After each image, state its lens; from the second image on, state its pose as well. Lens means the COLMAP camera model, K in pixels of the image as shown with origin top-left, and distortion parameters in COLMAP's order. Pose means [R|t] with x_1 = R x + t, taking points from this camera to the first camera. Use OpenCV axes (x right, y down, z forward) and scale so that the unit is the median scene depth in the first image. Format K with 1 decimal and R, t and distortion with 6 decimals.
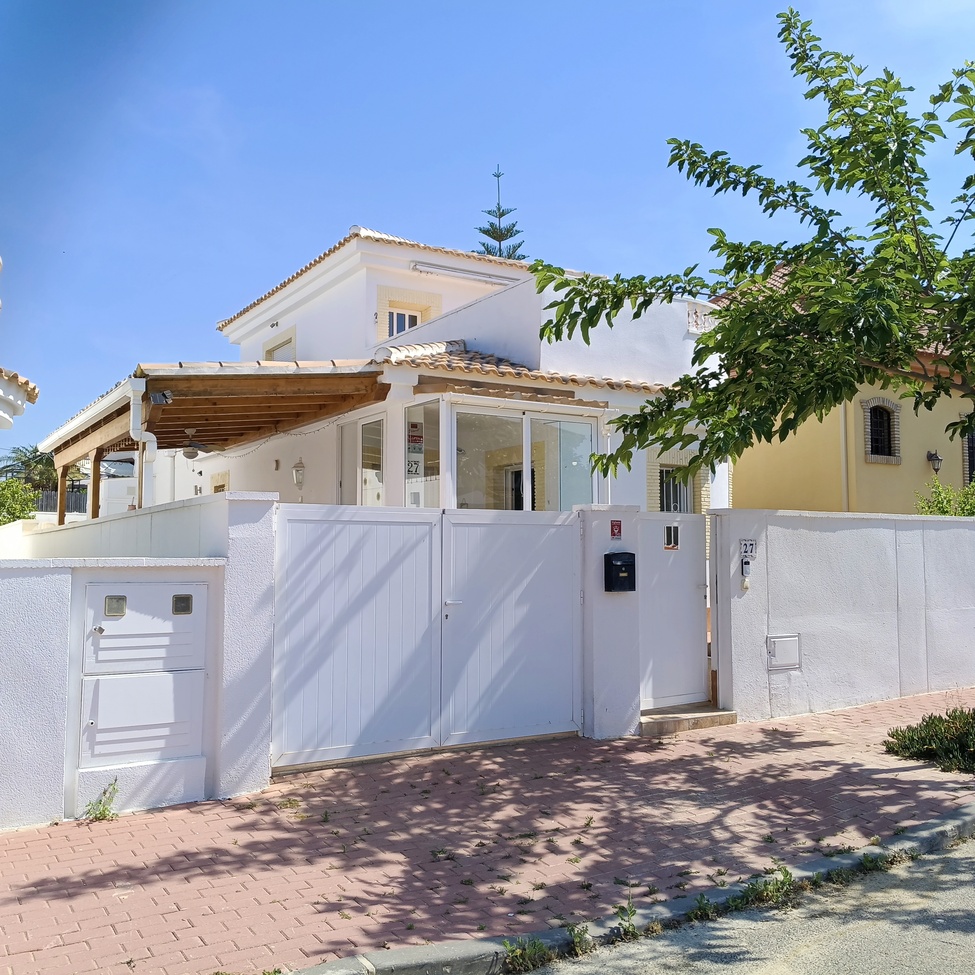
lens RADIAL K [[980.1, 0, 487.9], [0, 980.1, 486.4], [0, 0, 1]] dist [0.011832, 0.000000]
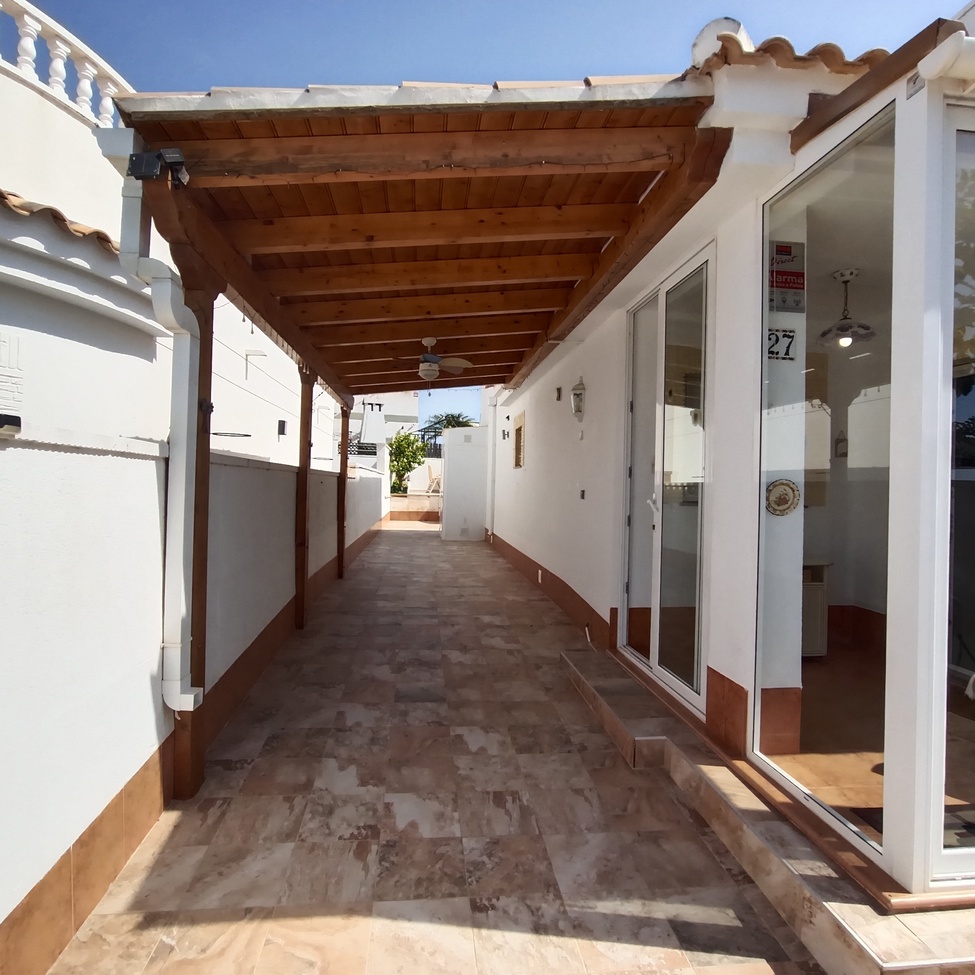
lens RADIAL K [[594.3, 0, 485.1], [0, 594.3, 485.7], [0, 0, 1]] dist [-0.035290, 0.023196]
pose [[0.902192, 0.021972, -0.430774, -0.083384], [0.006575, 0.997885, 0.064669, 0.027073], [0.431284, -0.061176, 0.900140, 0.724774]]
